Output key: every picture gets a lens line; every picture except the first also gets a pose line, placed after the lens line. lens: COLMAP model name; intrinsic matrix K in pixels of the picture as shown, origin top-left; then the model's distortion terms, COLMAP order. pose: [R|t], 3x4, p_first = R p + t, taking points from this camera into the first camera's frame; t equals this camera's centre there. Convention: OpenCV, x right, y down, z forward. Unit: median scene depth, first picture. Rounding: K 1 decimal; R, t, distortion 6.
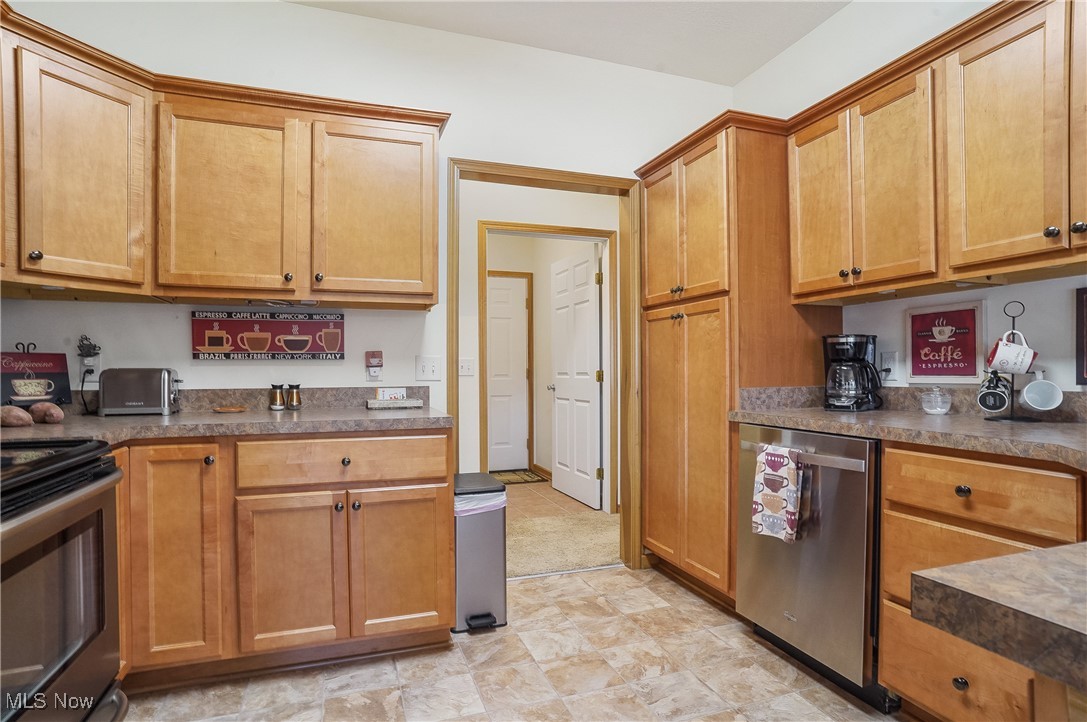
lens RADIAL K [[569.8, 0, 543.3], [0, 569.8, 365.3], [0, 0, 1]] dist [-0.044839, 0.009603]
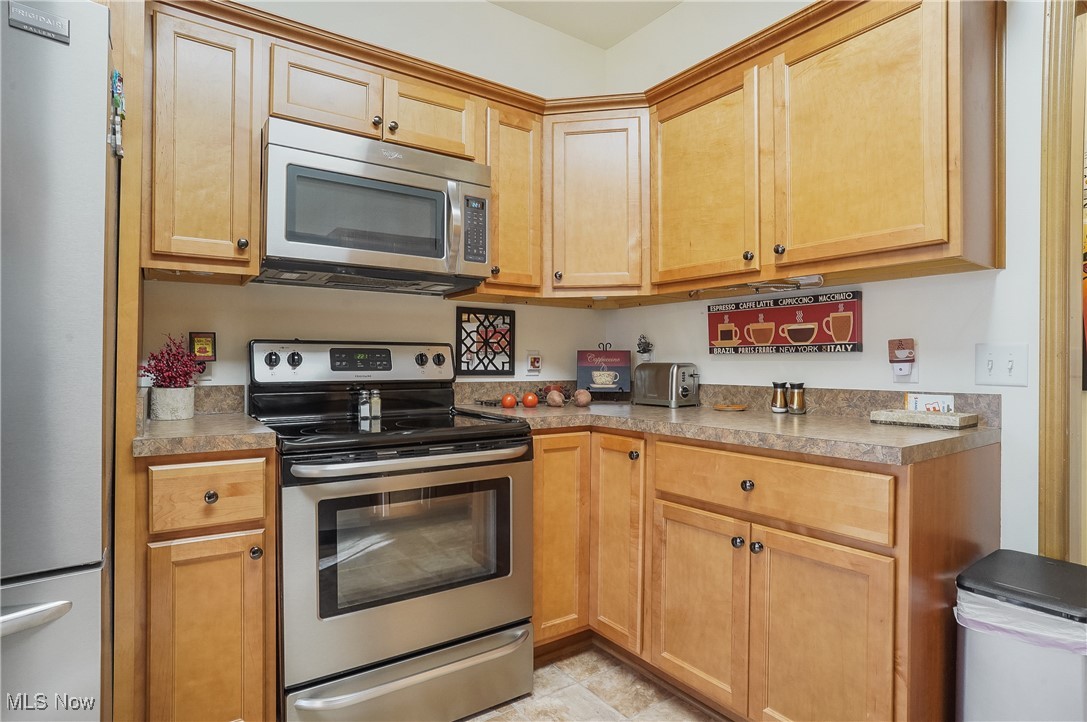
lens RADIAL K [[569.8, 0, 541.1], [0, 569.8, 359.6], [0, 0, 1]] dist [-0.044839, 0.009603]
pose [[0.274992, -0.001776, -0.961445, 0.258754], [0.001340, 0.999998, -0.001464, 0.000199], [0.961446, -0.000886, 0.274994, 0.433875]]
